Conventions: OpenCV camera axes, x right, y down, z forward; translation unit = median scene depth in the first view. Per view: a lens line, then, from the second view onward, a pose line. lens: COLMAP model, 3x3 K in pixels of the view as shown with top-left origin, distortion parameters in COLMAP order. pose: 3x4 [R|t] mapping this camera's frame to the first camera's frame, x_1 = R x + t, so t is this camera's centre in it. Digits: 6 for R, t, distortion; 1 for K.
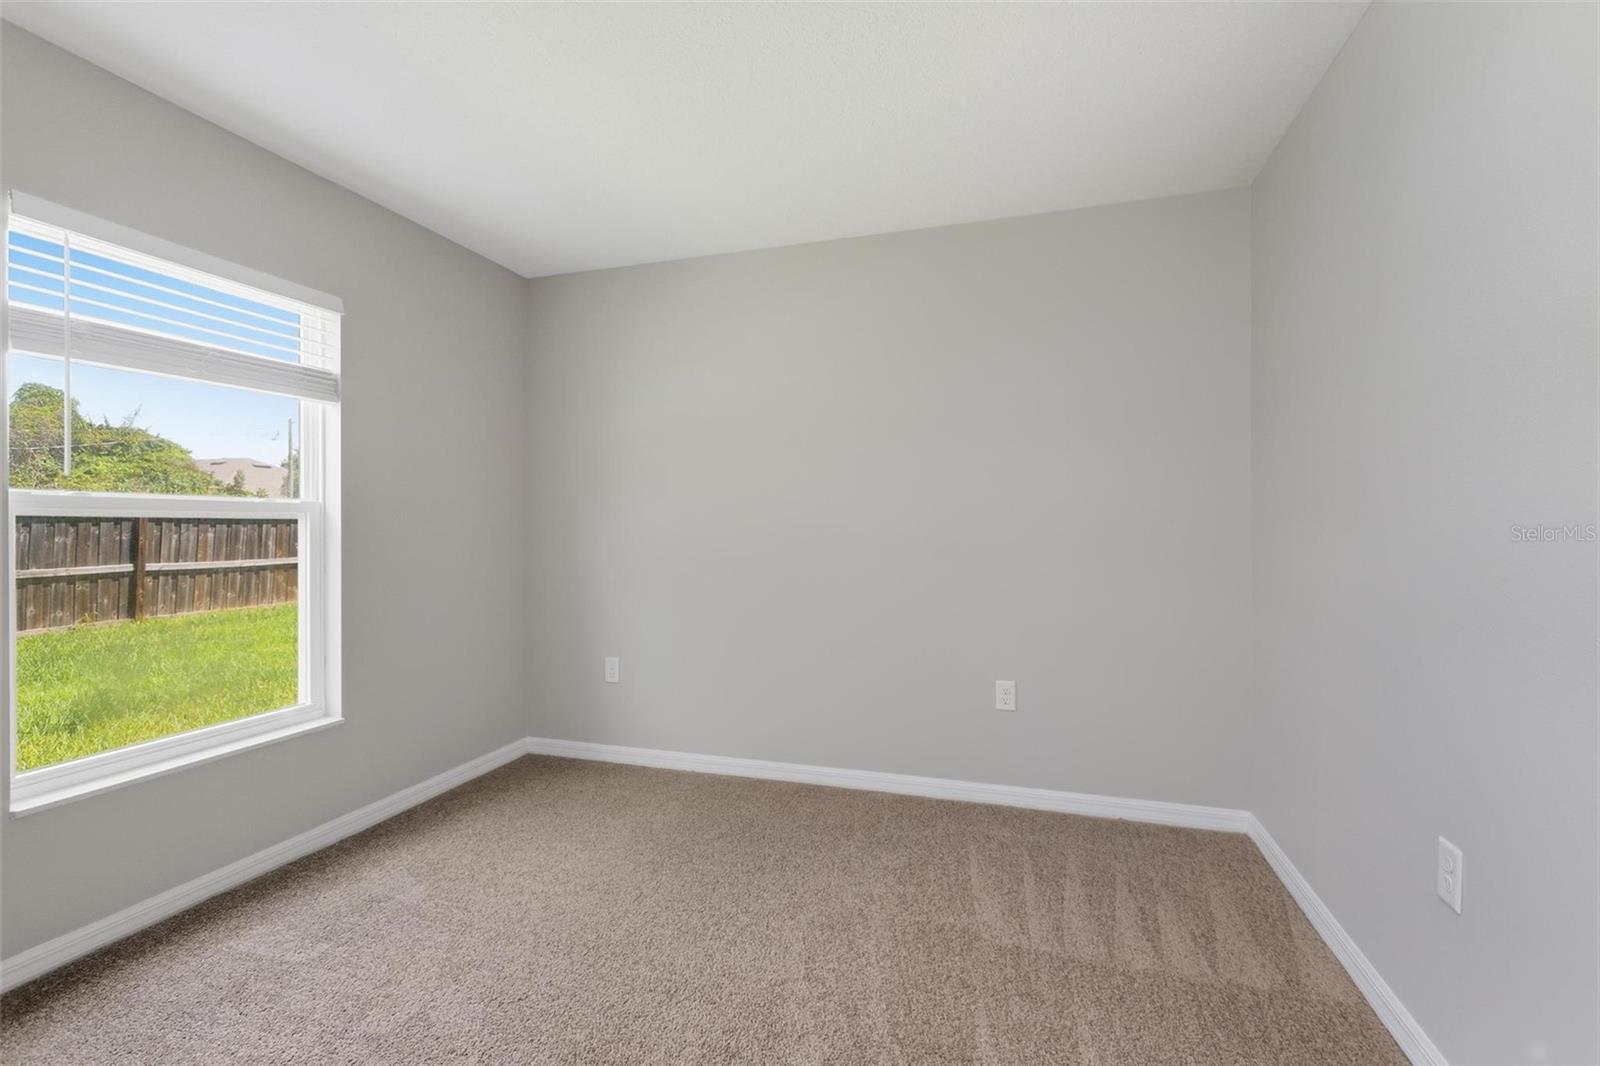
lens RADIAL K [[705.0, 0, 797.8], [0, 705.0, 524.1], [0, 0, 1]] dist [-0.005237, 0.003774]
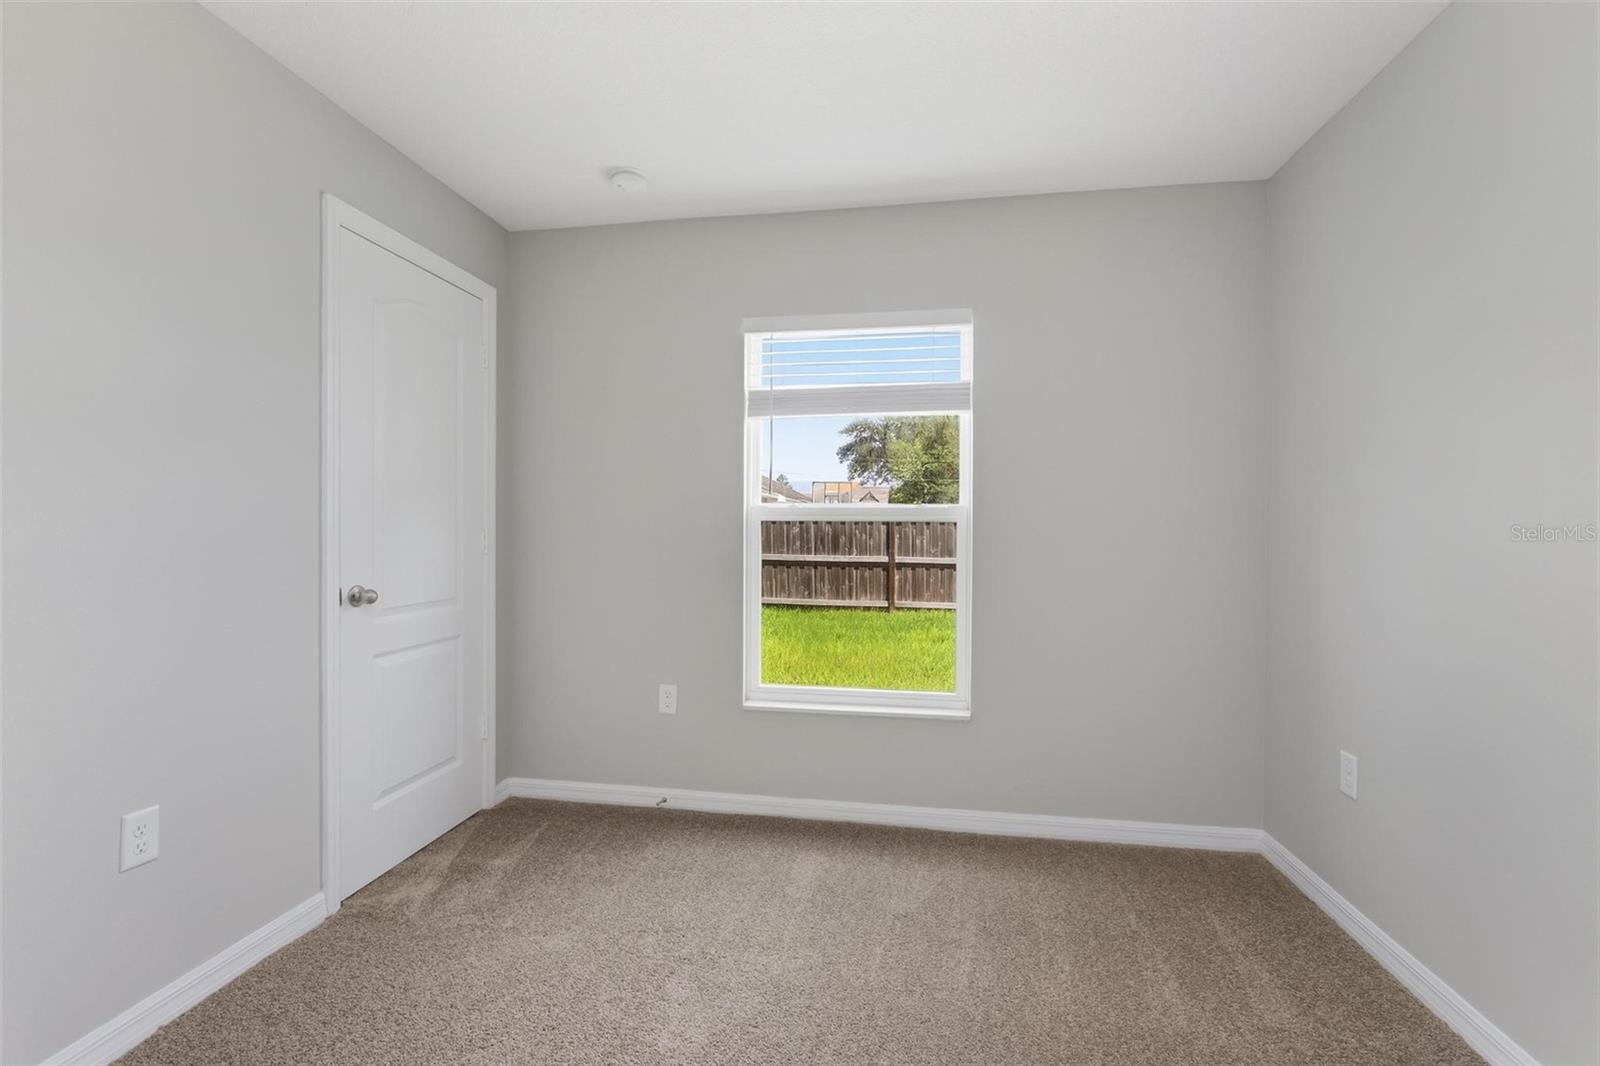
lens RADIAL K [[705.0, 0, 797.2], [0, 705.0, 530.1], [0, 0, 1]] dist [-0.005237, 0.003774]
pose [[0.186222, 0.010835, -0.982448, 0.322639], [-0.013143, 0.999877, 0.008536, -0.002105], [0.982420, 0.011323, 0.186341, 0.569463]]
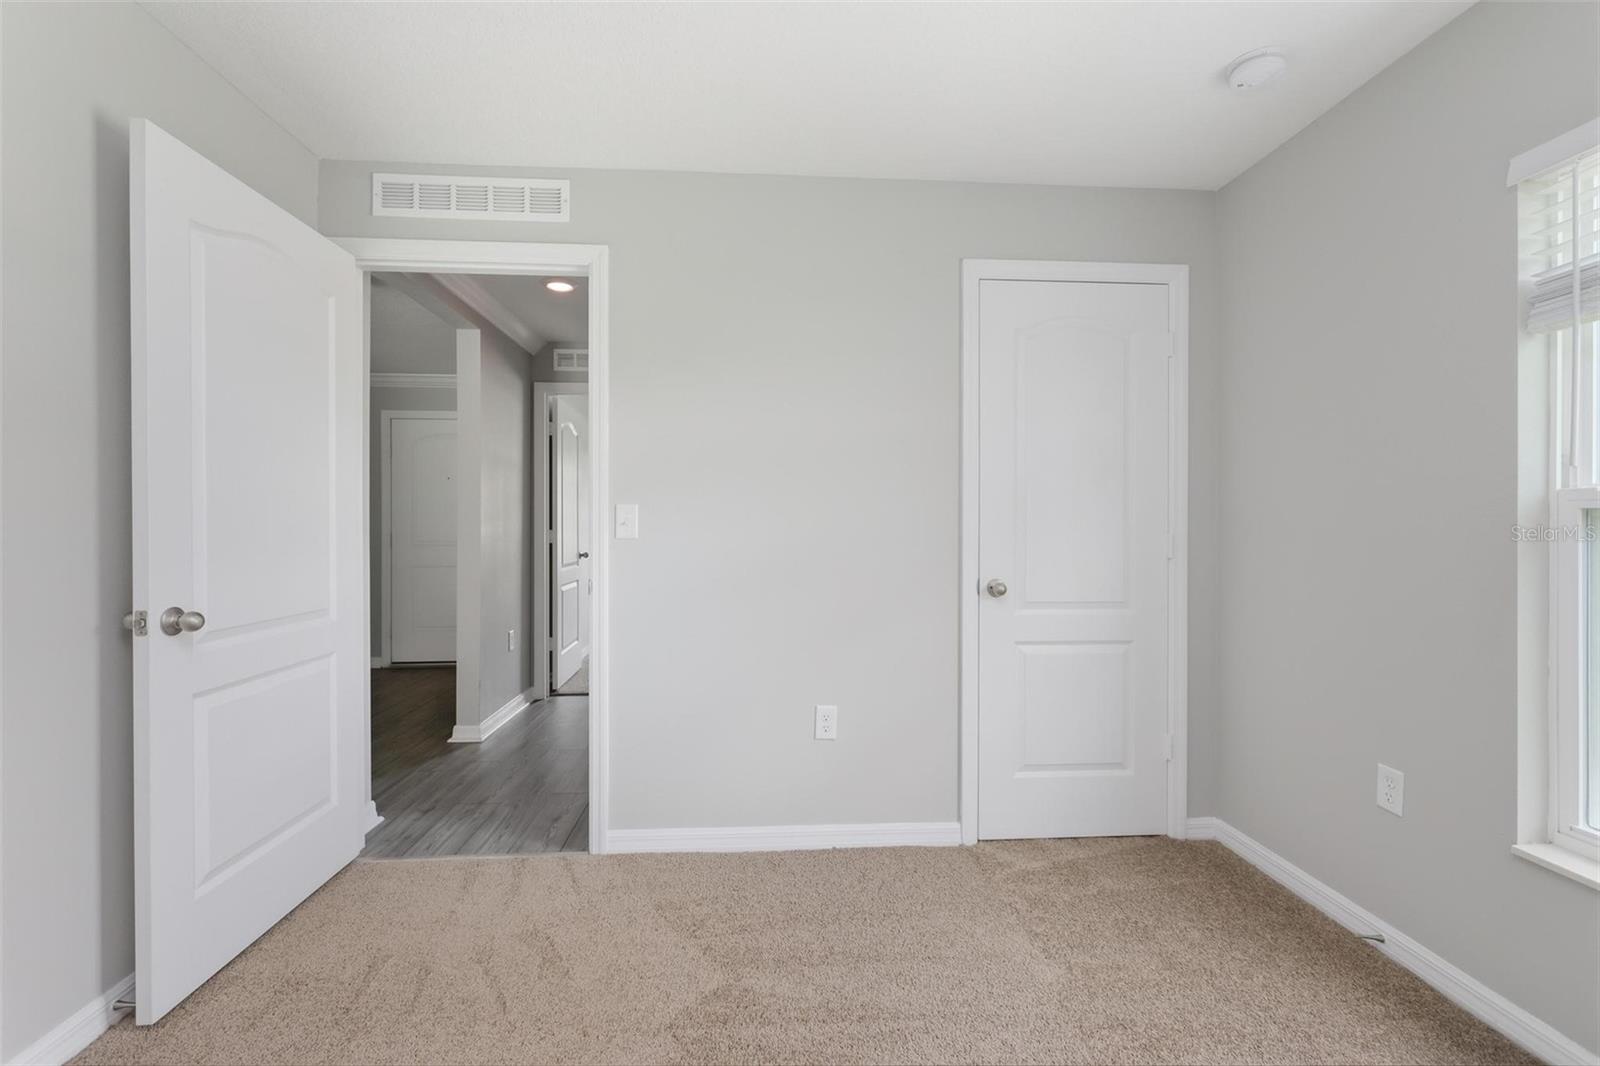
lens RADIAL K [[705.0, 0, 803.8], [0, 705.0, 534.6], [0, 0, 1]] dist [-0.005237, 0.003774]
pose [[-0.915264, 0.005921, -0.402812, 0.050165], [0.000440, 0.999906, 0.013700, 0.002070], [0.402855, 0.012362, -0.915180, 0.995661]]
